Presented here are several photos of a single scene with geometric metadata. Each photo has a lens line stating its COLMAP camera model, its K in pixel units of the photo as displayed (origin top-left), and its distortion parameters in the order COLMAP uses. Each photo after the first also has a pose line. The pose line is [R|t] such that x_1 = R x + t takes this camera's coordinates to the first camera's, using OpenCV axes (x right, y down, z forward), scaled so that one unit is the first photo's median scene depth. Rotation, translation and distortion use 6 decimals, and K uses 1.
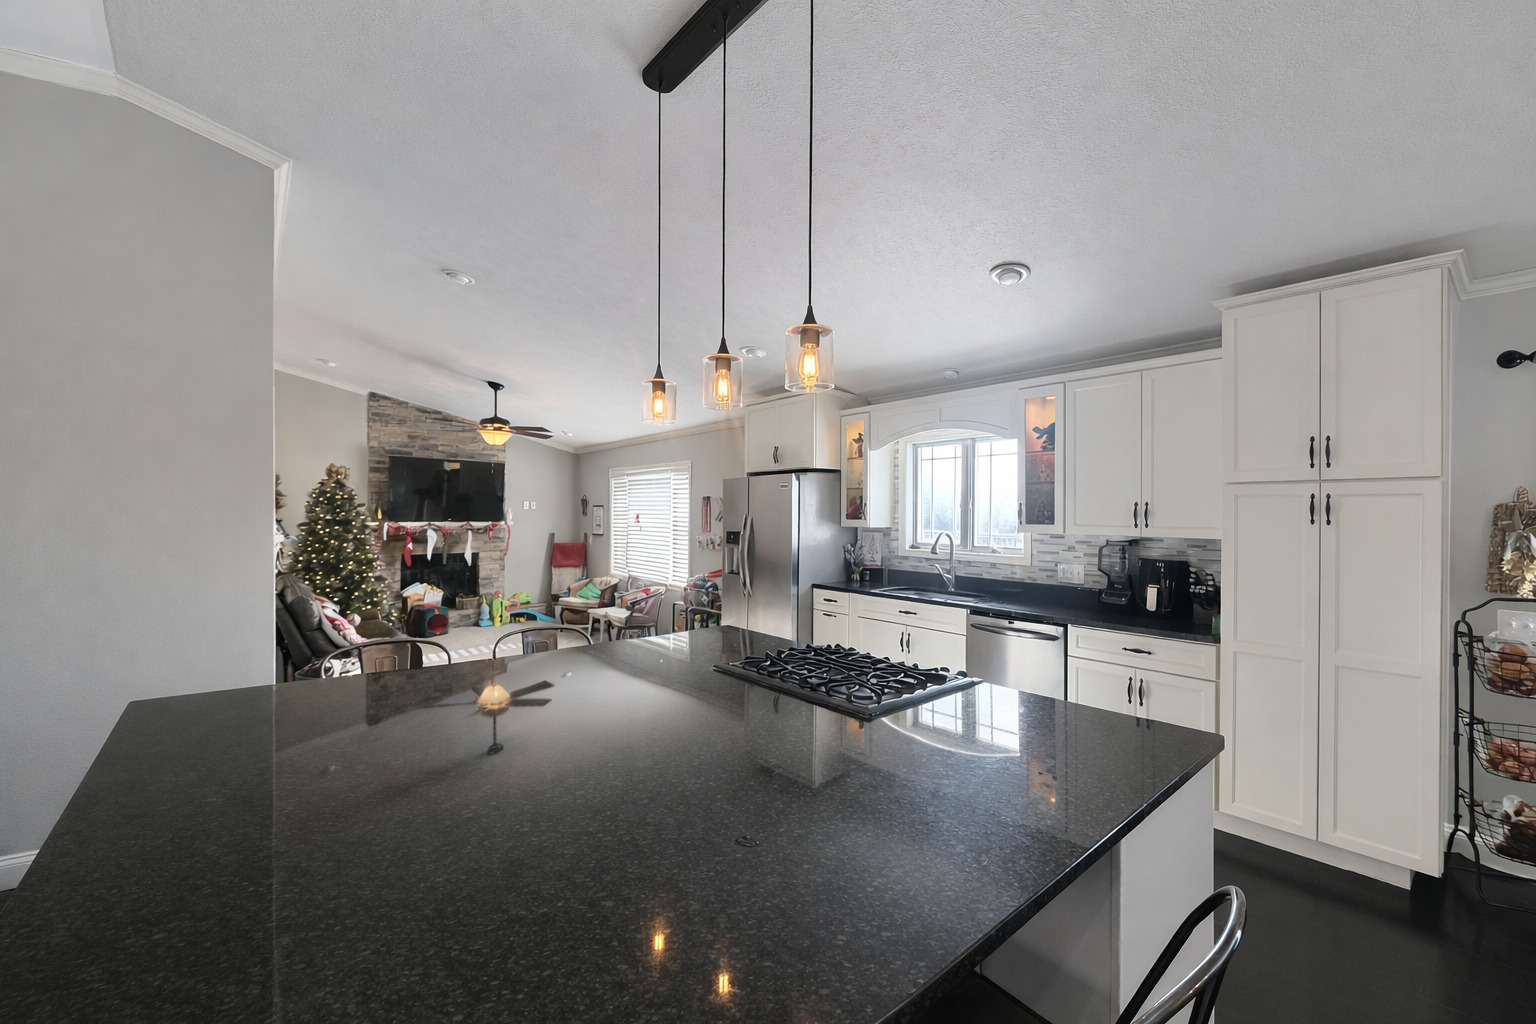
lens RADIAL K [[598.9, 0, 768.0], [0, 598.9, 512.0], [0, 0, 1]] dist [0.001118, 0.000102]
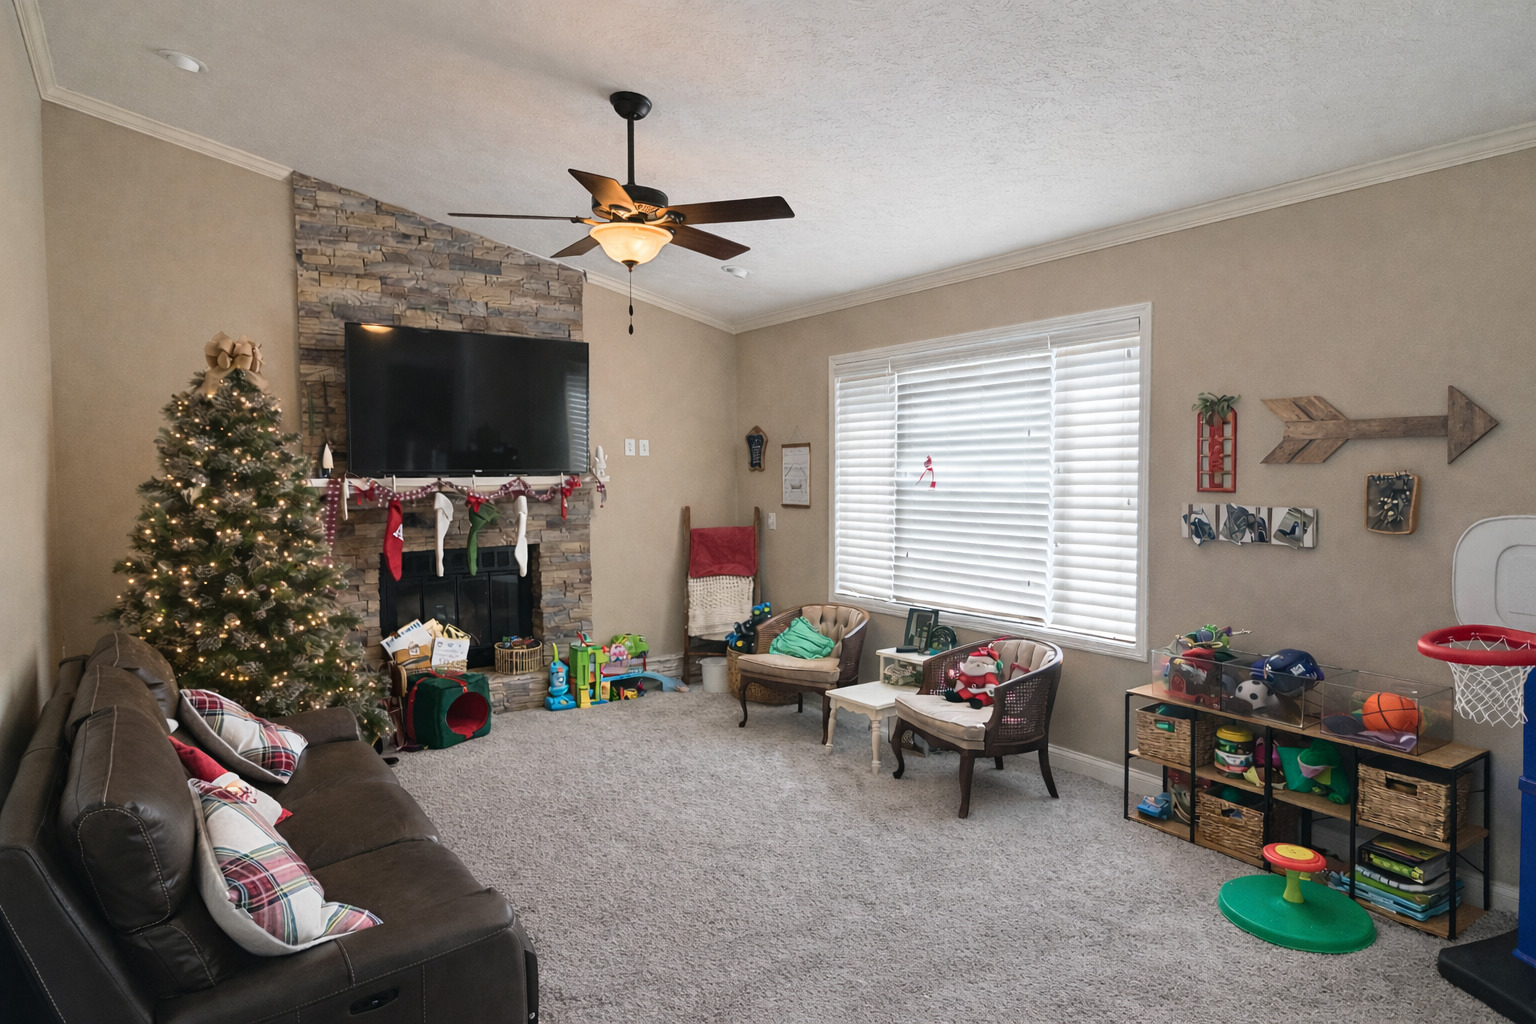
lens RADIAL K [[882.7, 0, 768.0], [0, 882.7, 512.0], [0, 0, 1]] dist [-0.018457, -0.000437]
pose [[0.997037, -0.004505, -0.076786, -0.340666], [0.009111, 0.998172, 0.059744, 0.007329], [0.076377, -0.060267, 0.995256, 0.470286]]
